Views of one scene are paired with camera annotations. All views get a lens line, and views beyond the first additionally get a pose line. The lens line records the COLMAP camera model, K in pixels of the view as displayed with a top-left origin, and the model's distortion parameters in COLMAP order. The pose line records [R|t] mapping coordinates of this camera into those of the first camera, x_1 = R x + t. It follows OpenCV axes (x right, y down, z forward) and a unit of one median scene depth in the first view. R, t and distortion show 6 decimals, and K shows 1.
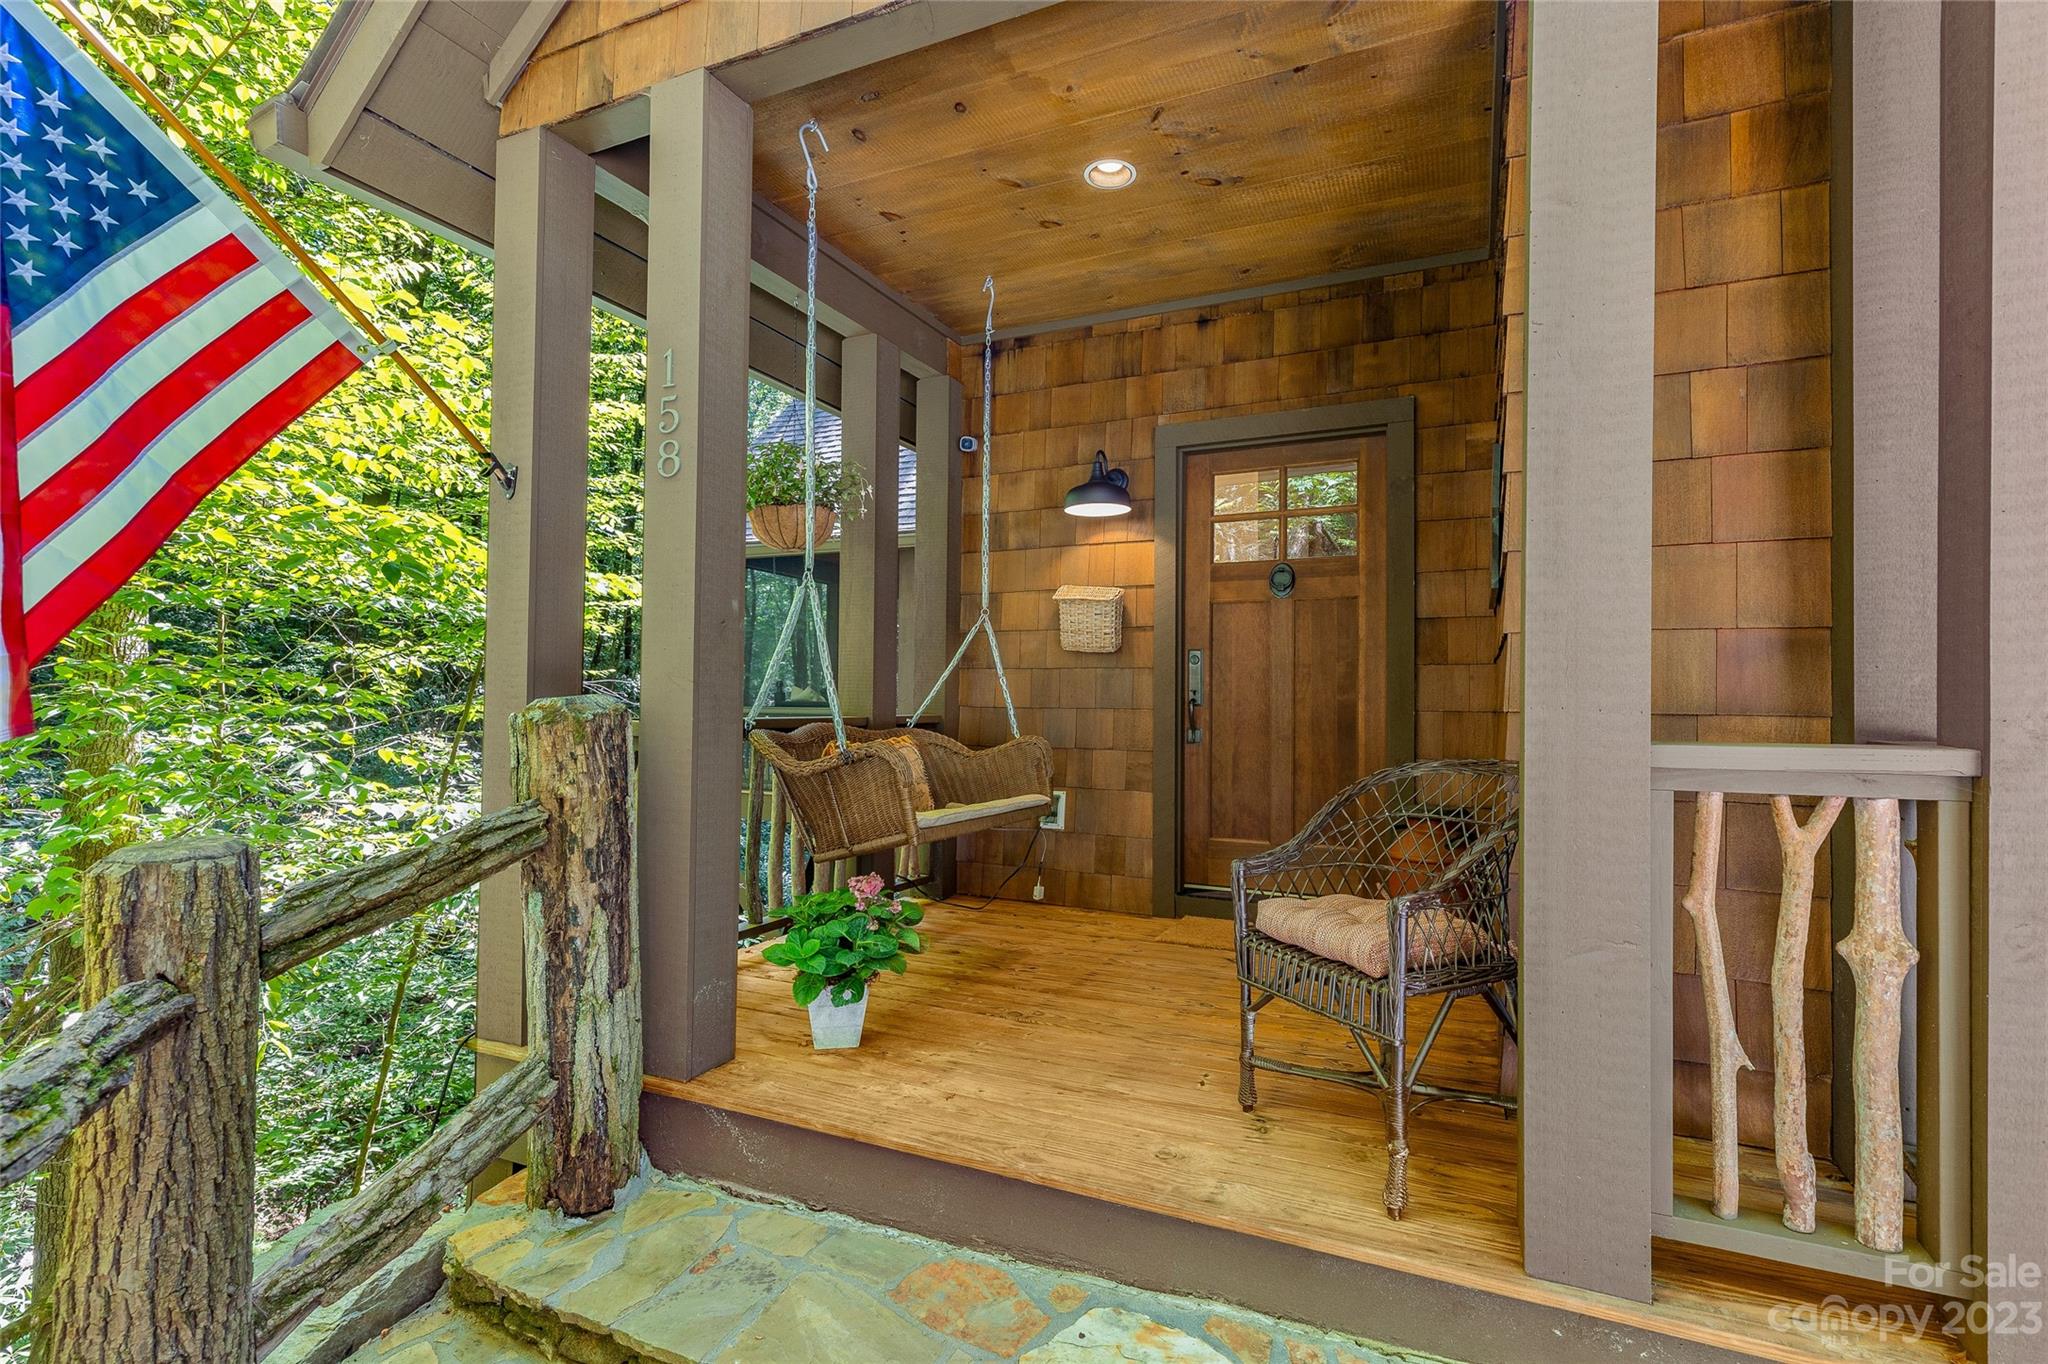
lens RADIAL K [[925.2, 0, 1029.8], [0, 925.2, 683.0], [0, 0, 1]] dist [0.002200, 0.000294]
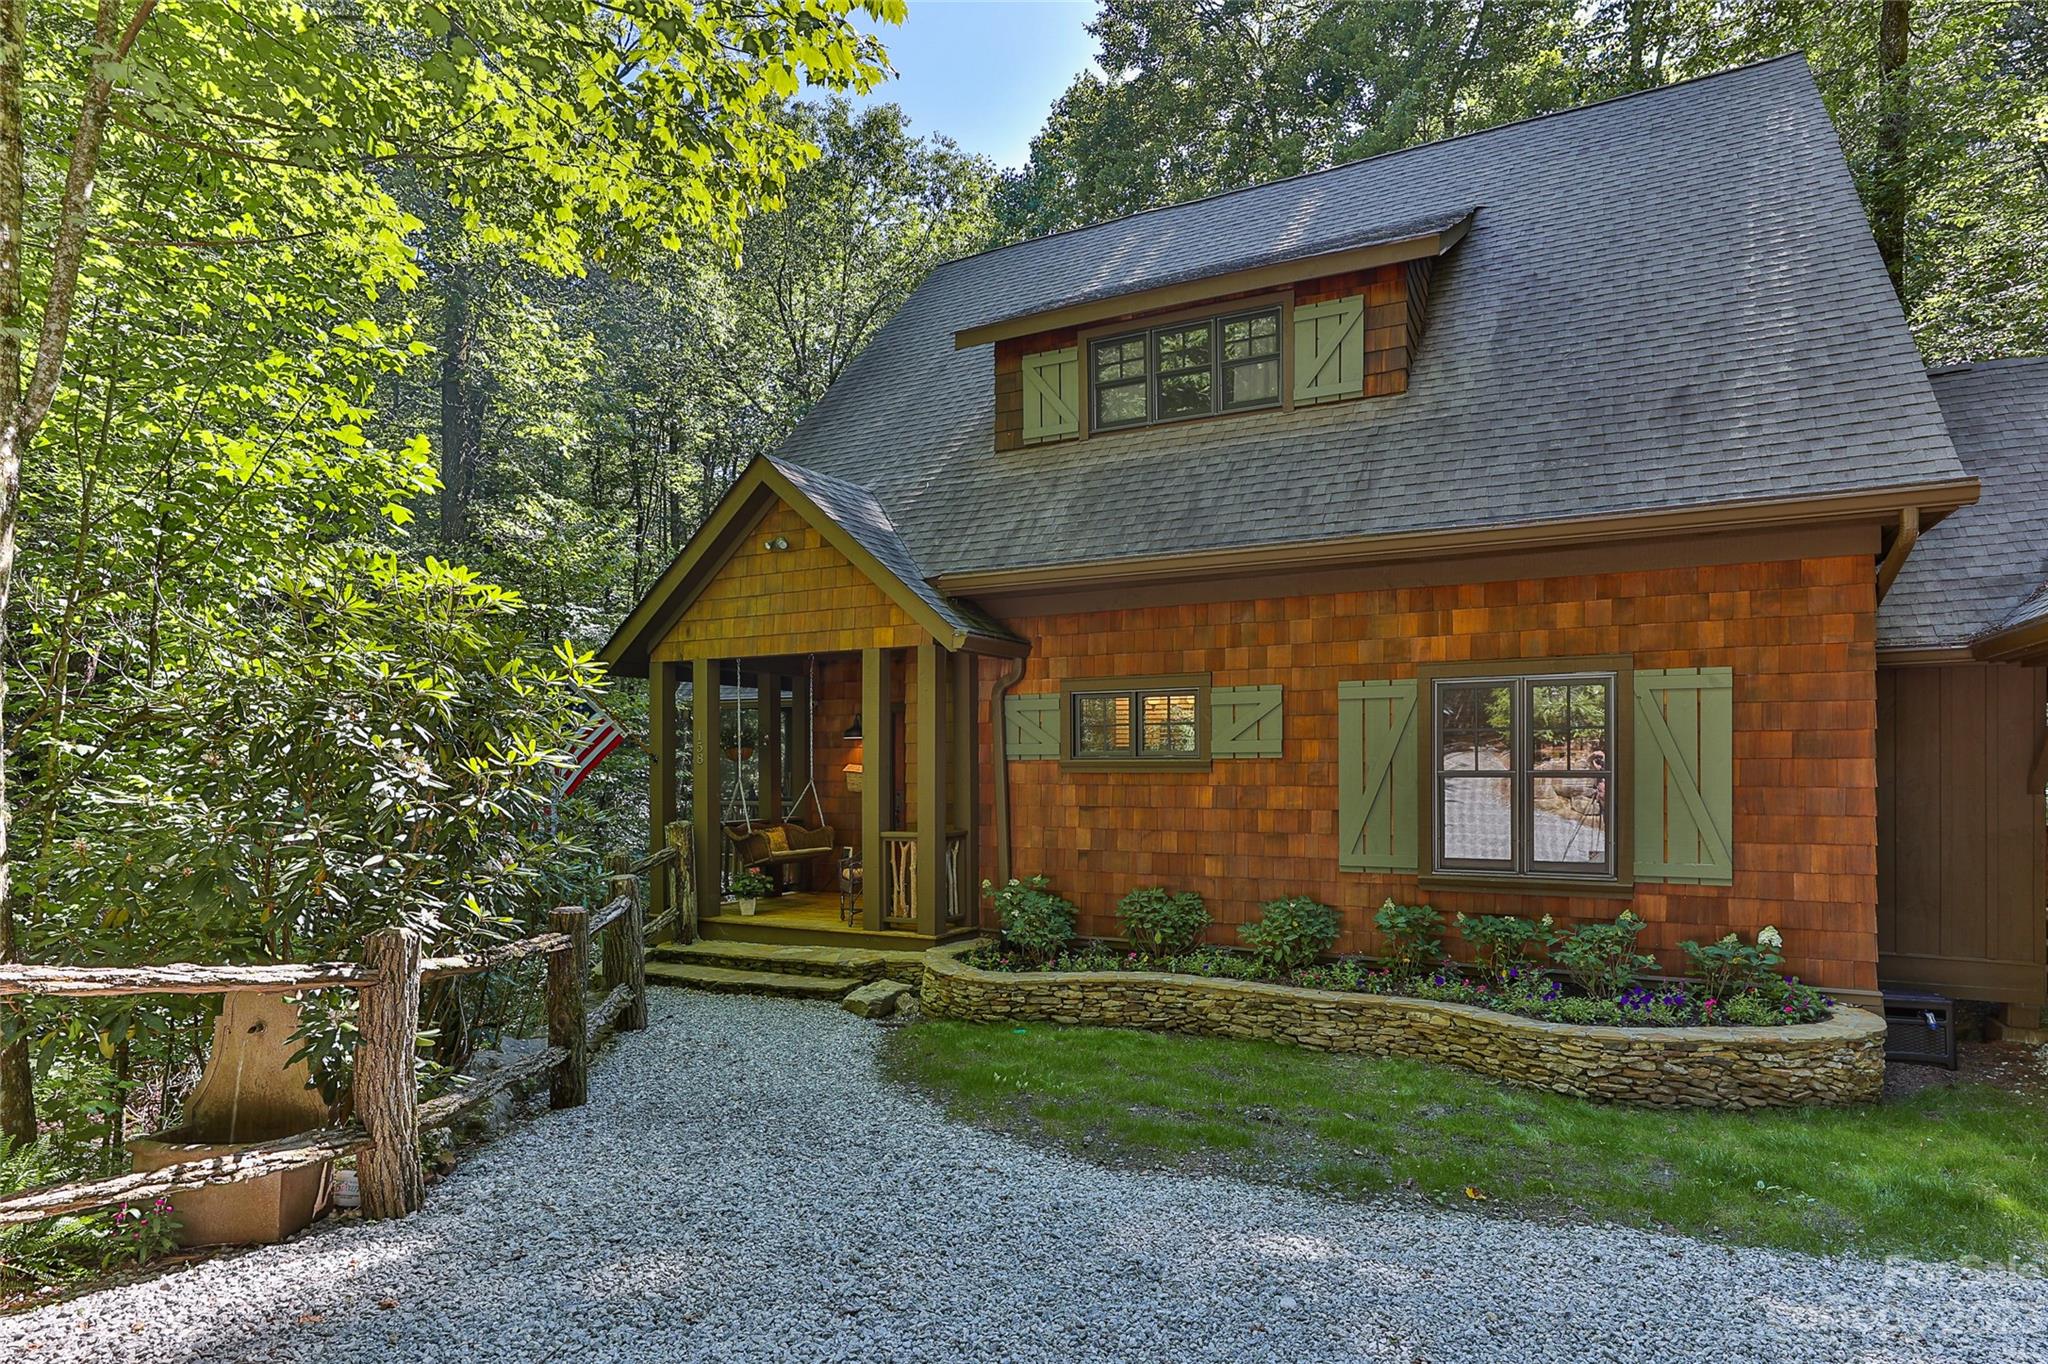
lens RADIAL K [[1097.5, 0, 1019.7], [0, 1097.5, 770.5], [0, 0, 1]] dist [-0.001200, 0.000104]
pose [[0.999602, -0.007326, -0.027245, 1.134280], [0.007989, 0.999673, 0.024298, -0.312951], [0.027058, -0.024506, 0.999333, -3.776362]]
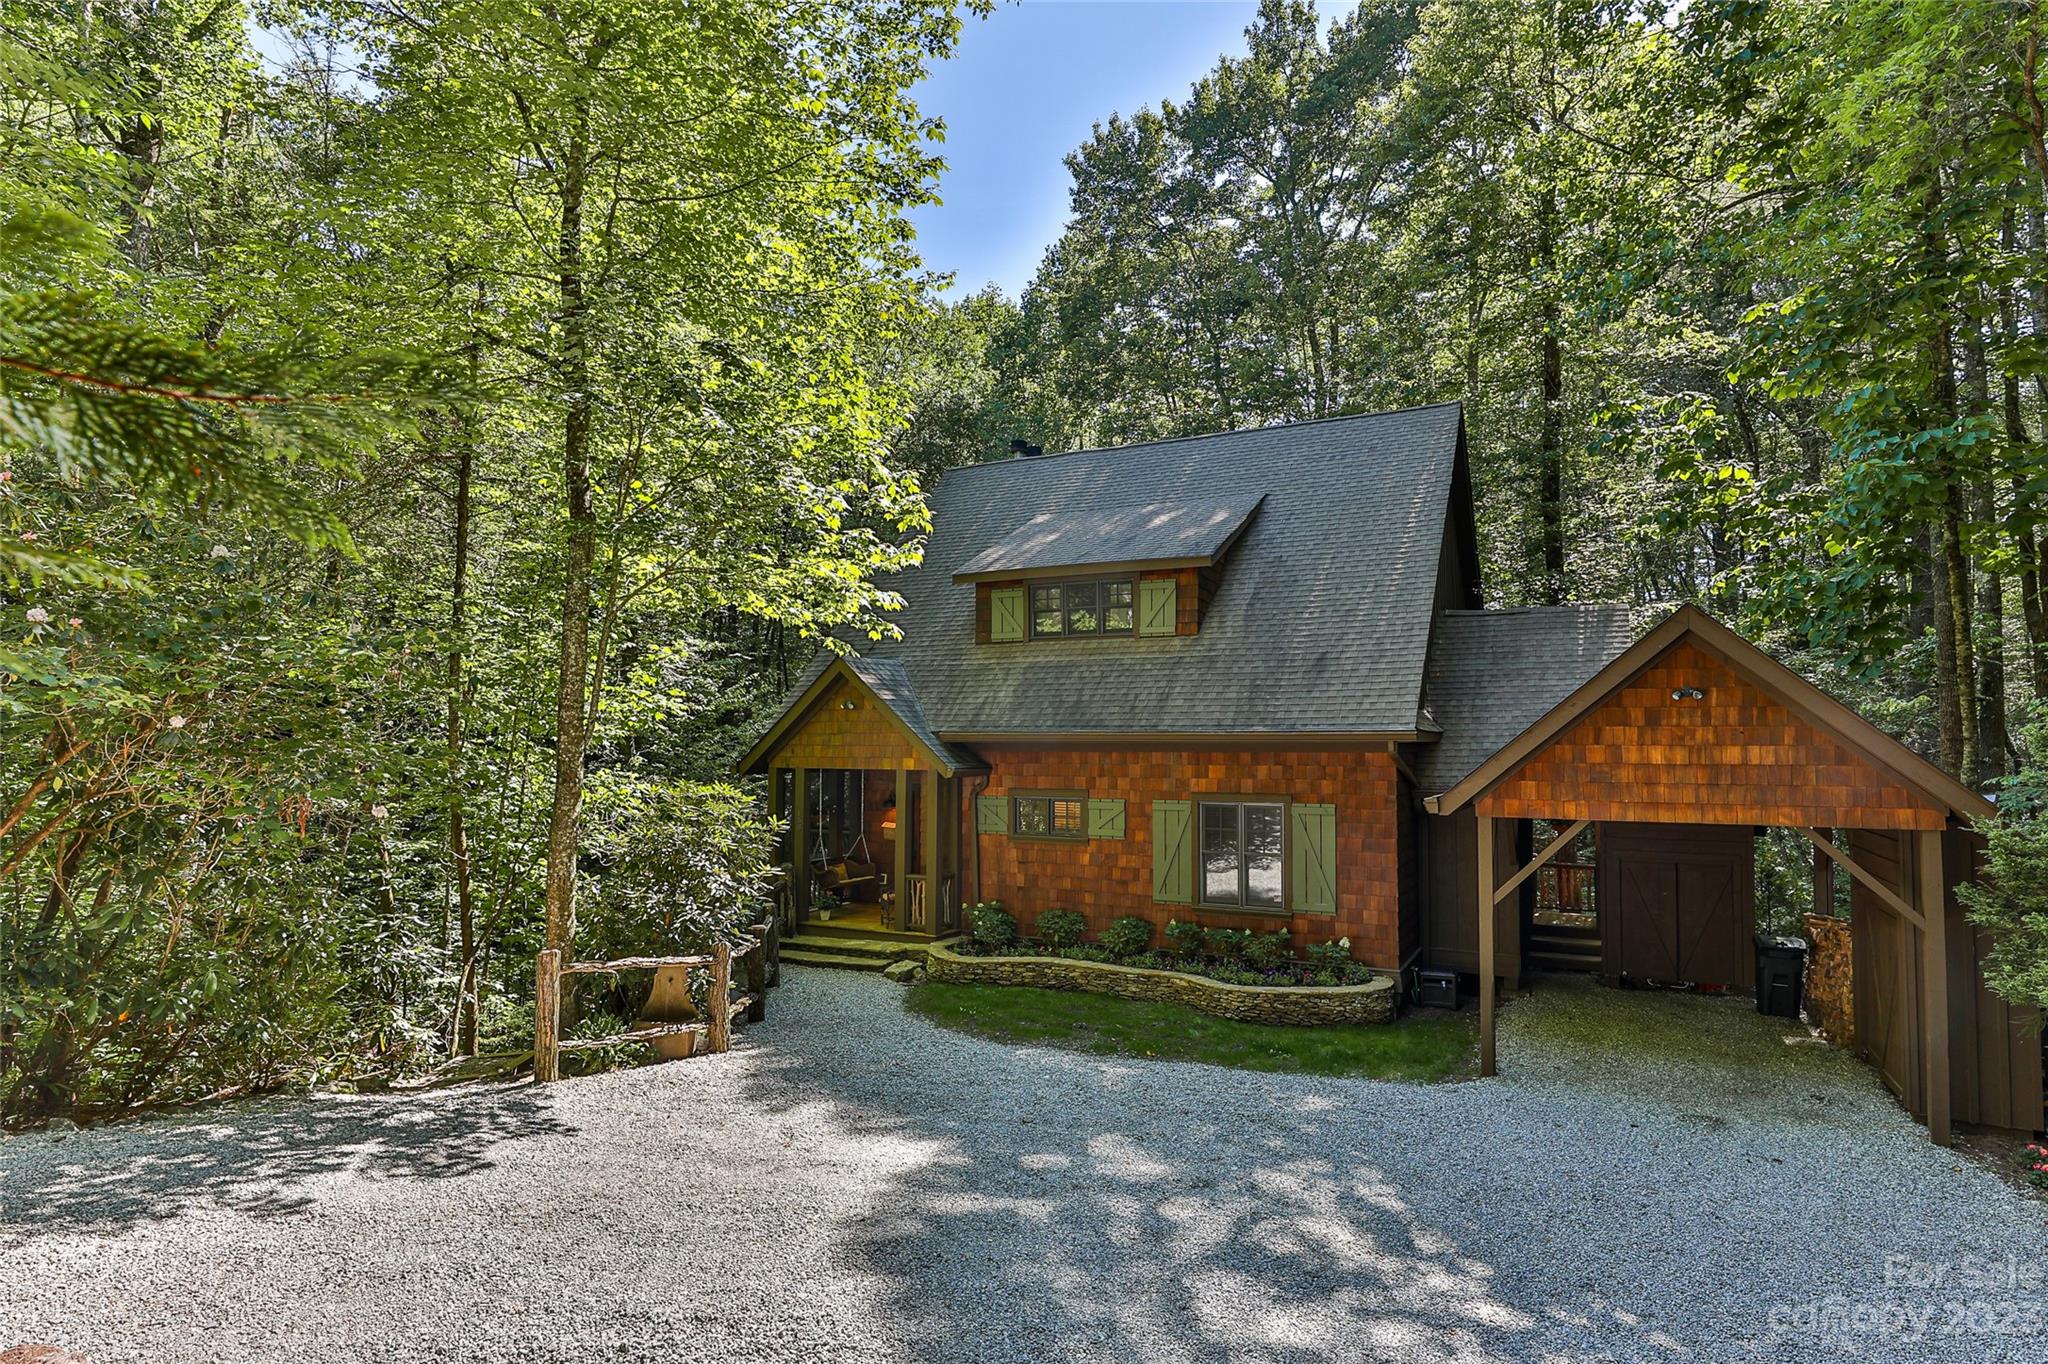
lens RADIAL K [[1098.6, 0, 1039.8], [0, 1098.6, 683.9], [0, 0, 1]] dist [-0.003808, -0.001380]
pose [[0.999656, -0.002705, -0.026070, 1.614713], [0.001972, 0.999603, -0.028119, -1.100325], [0.026136, 0.028058, 0.999265, -7.191469]]
